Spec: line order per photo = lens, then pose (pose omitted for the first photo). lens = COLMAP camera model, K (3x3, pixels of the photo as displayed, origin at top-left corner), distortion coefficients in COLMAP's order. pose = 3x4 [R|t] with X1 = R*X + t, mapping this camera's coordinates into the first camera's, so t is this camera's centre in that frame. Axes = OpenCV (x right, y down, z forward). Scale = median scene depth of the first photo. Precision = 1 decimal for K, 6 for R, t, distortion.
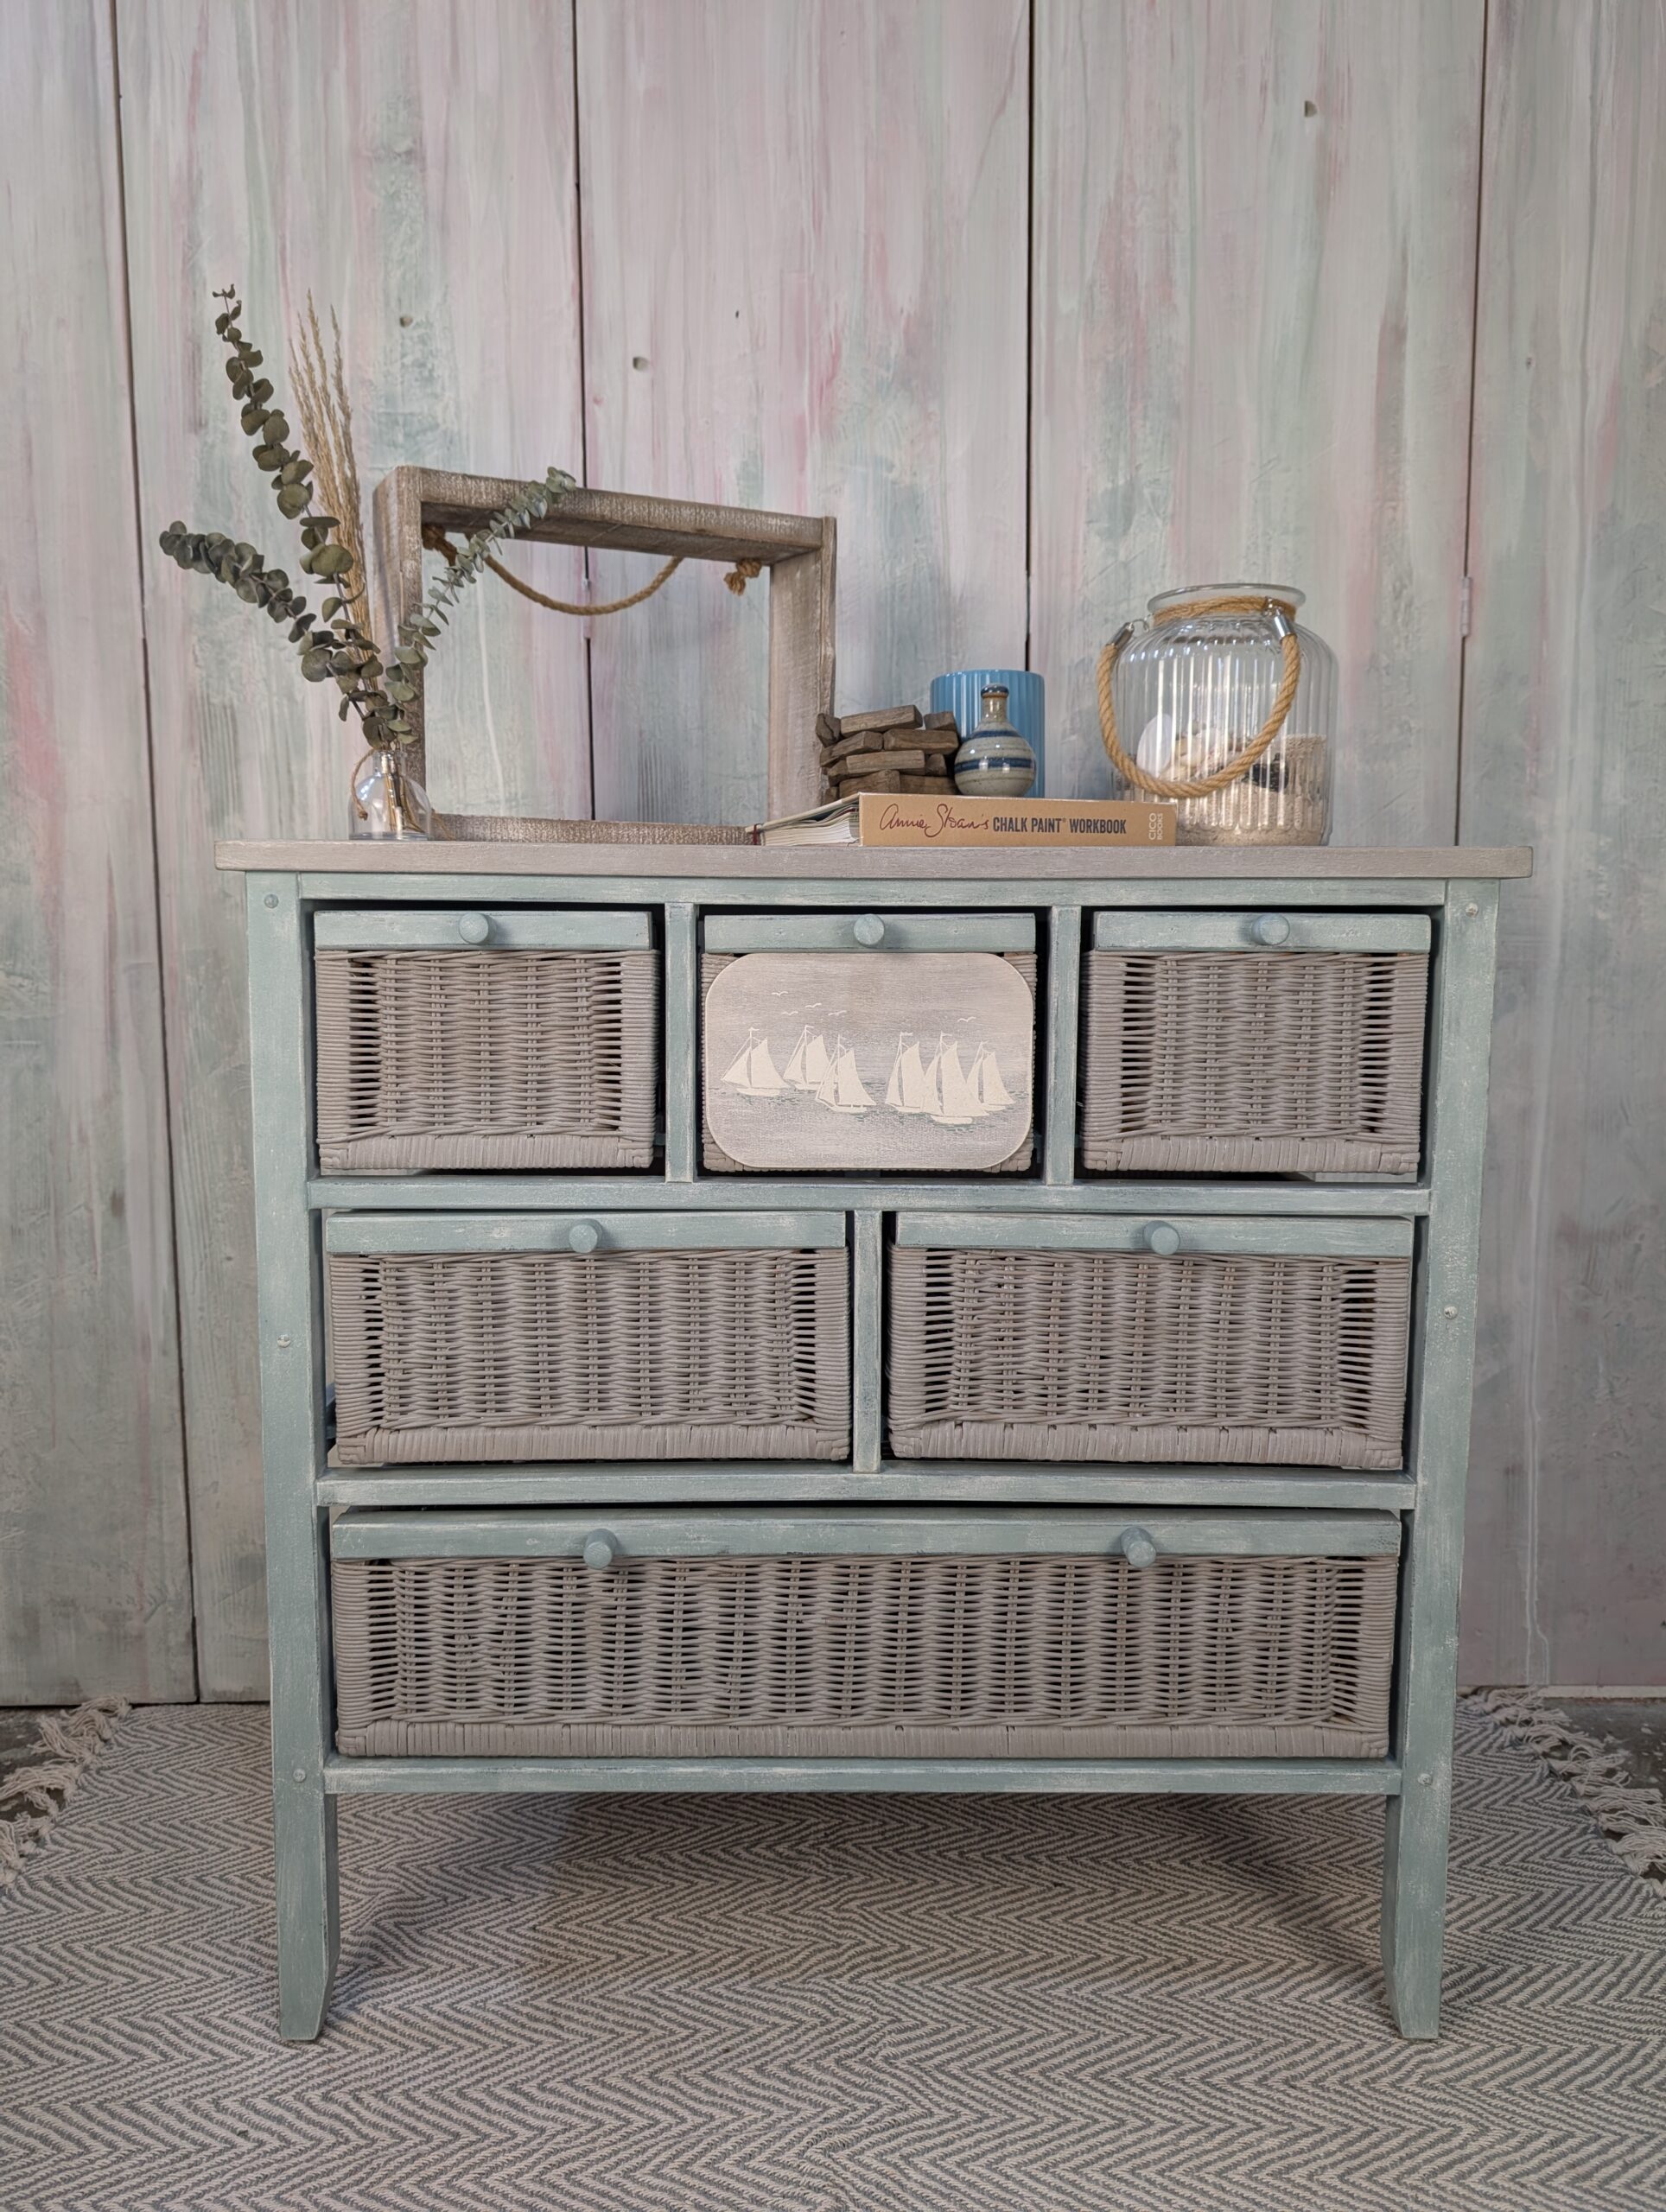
lens RADIAL K [[1744.1, 0, 833.0], [0, 1744.1, 1106.0], [0, 0, 1]] dist [0.003272, -0.002534]
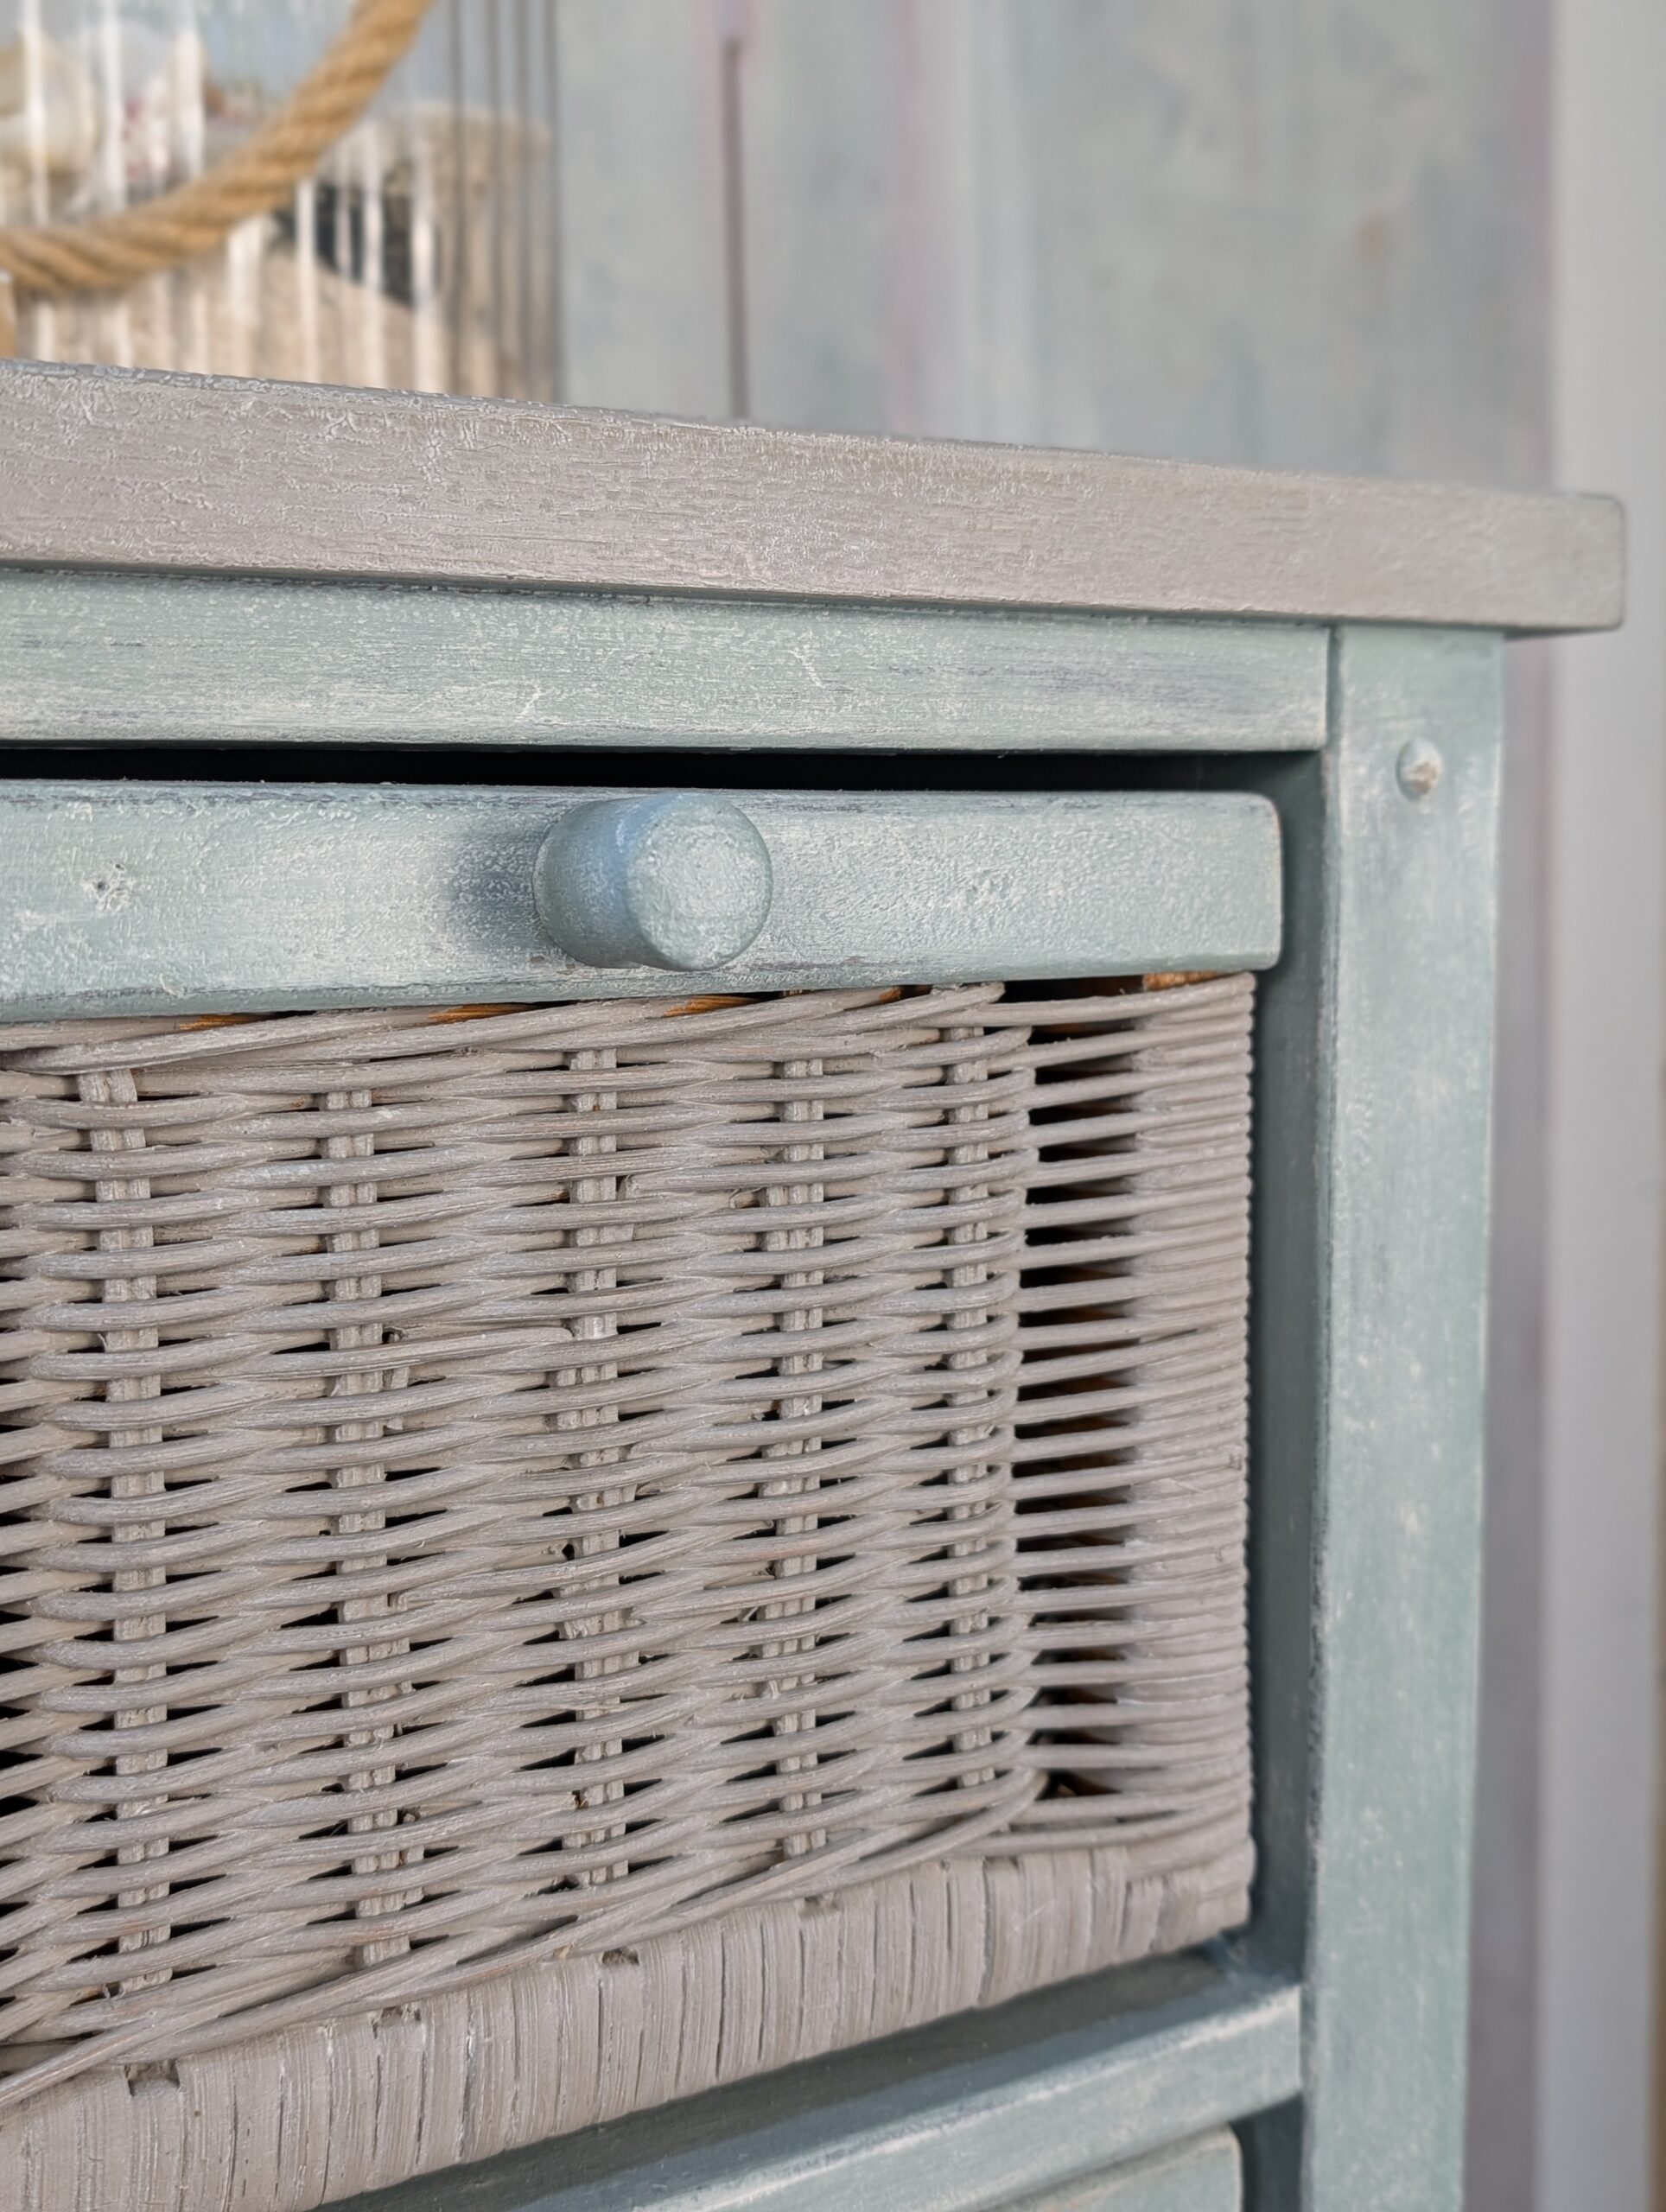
lens RADIAL K [[2495.5, 0, 833.0], [0, 2495.5, 1106.0], [0, 0, 1]] dist [0.159662, -0.652425]
pose [[0.851158, -0.069809, 0.520247, 0.126356], [0.069531, 0.997378, 0.020076, -0.079123], [-0.520284, 0.019085, 0.853780, 0.745400]]
